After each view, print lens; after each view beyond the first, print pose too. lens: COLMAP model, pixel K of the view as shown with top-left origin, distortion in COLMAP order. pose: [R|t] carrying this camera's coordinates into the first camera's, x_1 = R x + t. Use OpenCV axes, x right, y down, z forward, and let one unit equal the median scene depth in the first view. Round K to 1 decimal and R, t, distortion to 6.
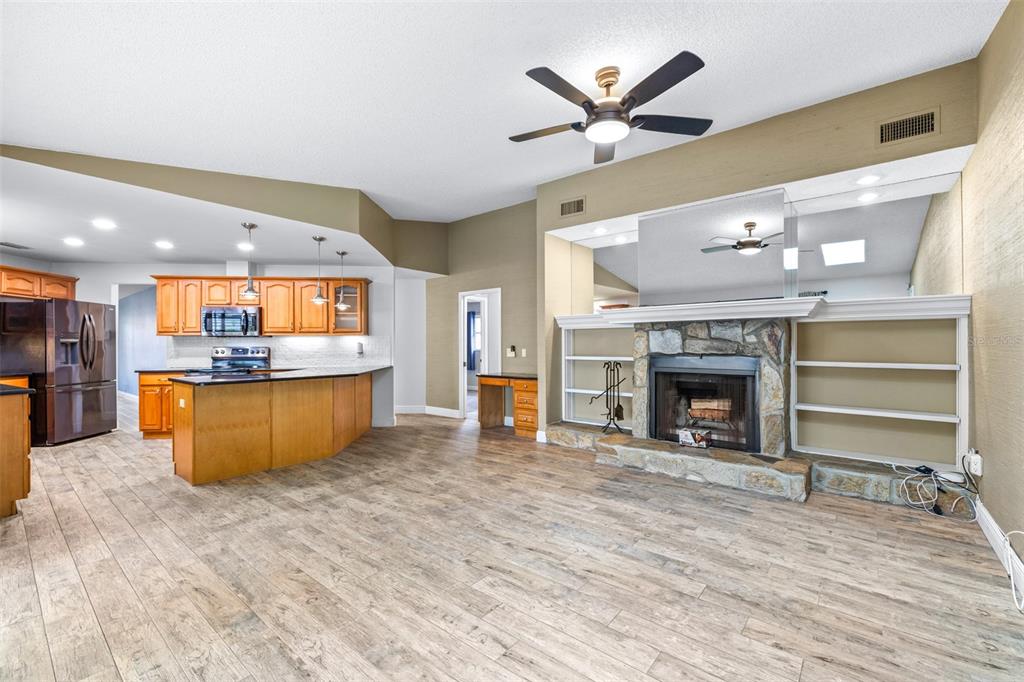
lens RADIAL K [[431.4, 0, 512.0], [0, 431.4, 343.7], [0, 0, 1]] dist [0.000192, -0.000359]
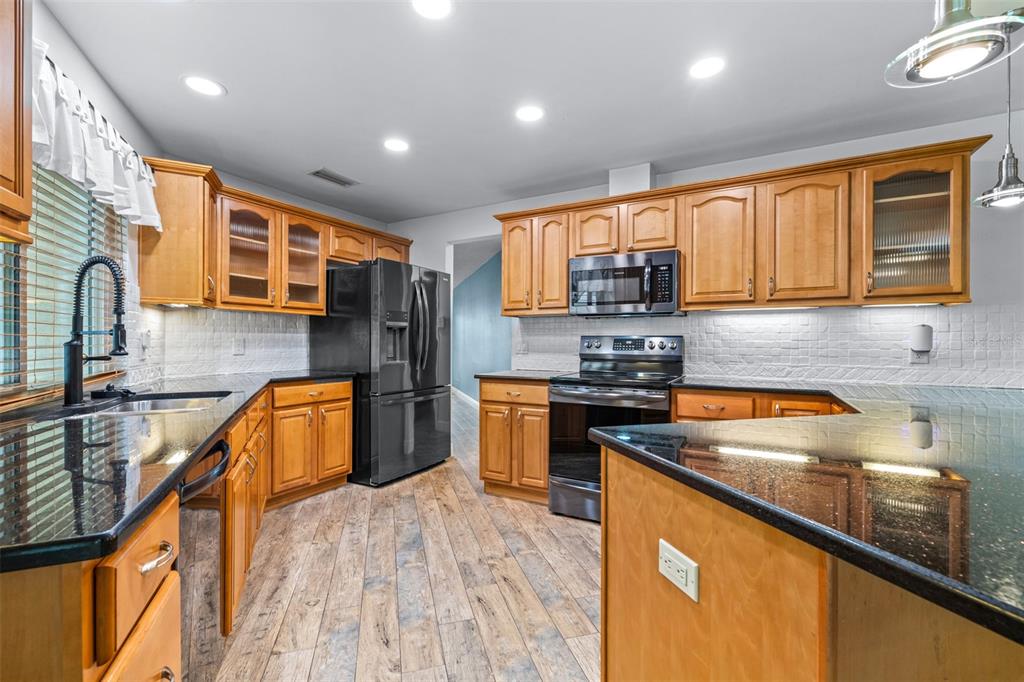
lens RADIAL K [[436.6, 0, 512.1], [0, 436.6, 345.2], [0, 0, 1]] dist [0.001108, 0.000303]
pose [[0.824992, 0.010865, -0.565040, -0.682896], [-0.006054, 0.999928, 0.010389, 0.021826], [0.565112, -0.005150, 0.824998, 0.741213]]
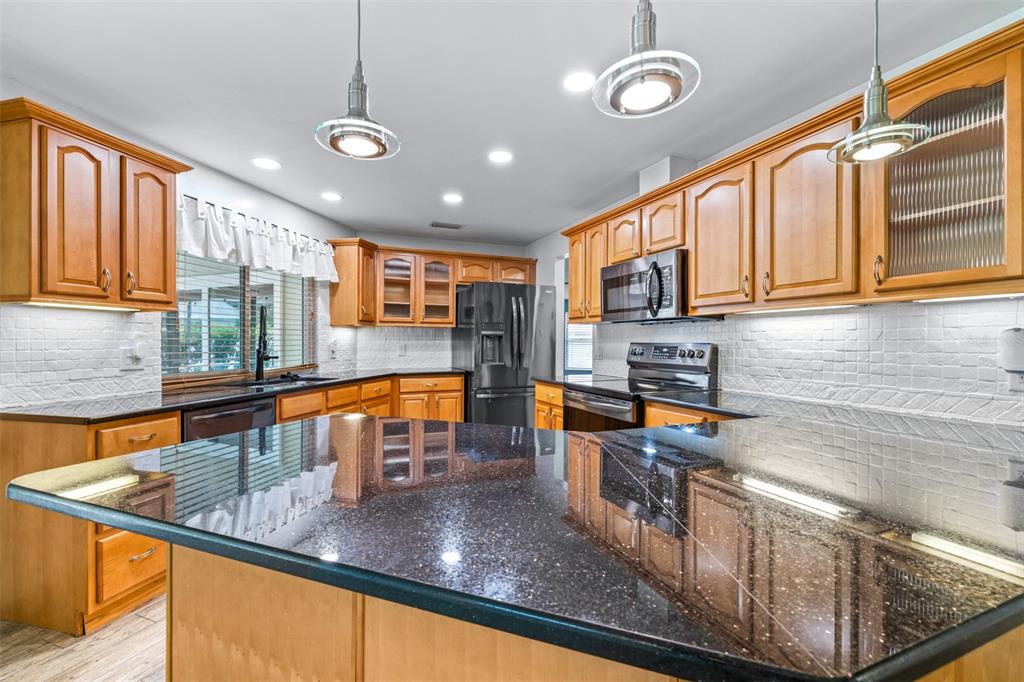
lens RADIAL K [[431.4, 0, 512.0], [0, 431.4, 343.7], [0, 0, 1]] dist [0.000192, -0.000359]
pose [[0.315086, 0.009897, -0.949011, -0.342487], [-0.001619, 0.999950, 0.009891, 0.006336], [0.949062, -0.001580, 0.315086, 1.042673]]
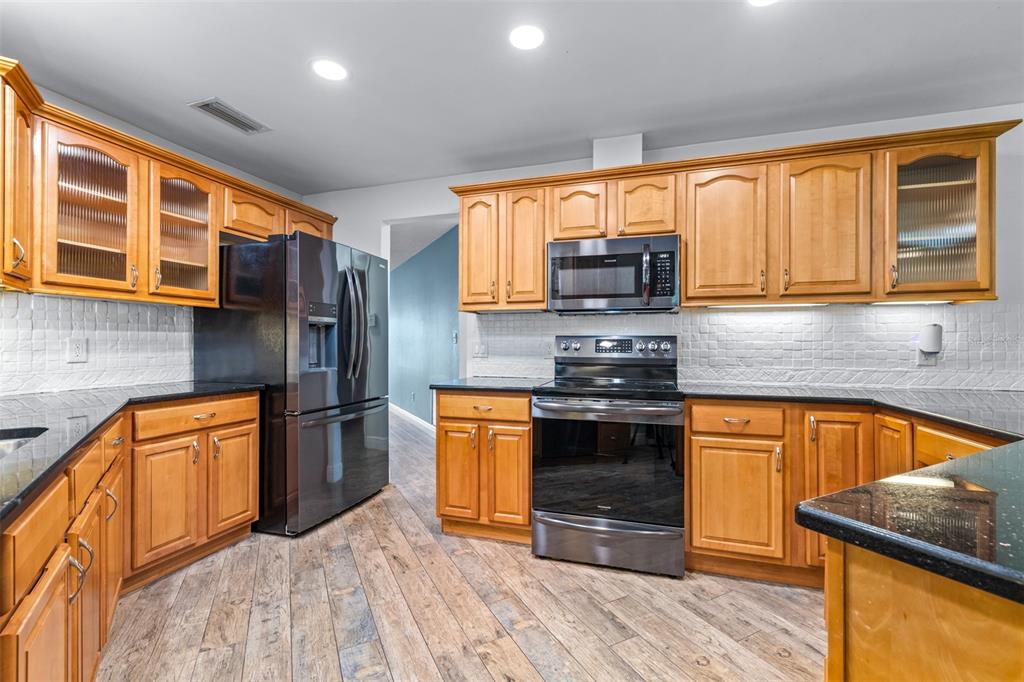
lens RADIAL K [[436.6, 0, 512.1], [0, 436.6, 345.2], [0, 0, 1]] dist [0.001108, 0.000303]
pose [[0.920734, 0.007559, -0.390117, -0.838192], [-0.005392, 0.999963, 0.006651, 0.022749], [0.390153, -0.004020, 0.920741, 0.829173]]
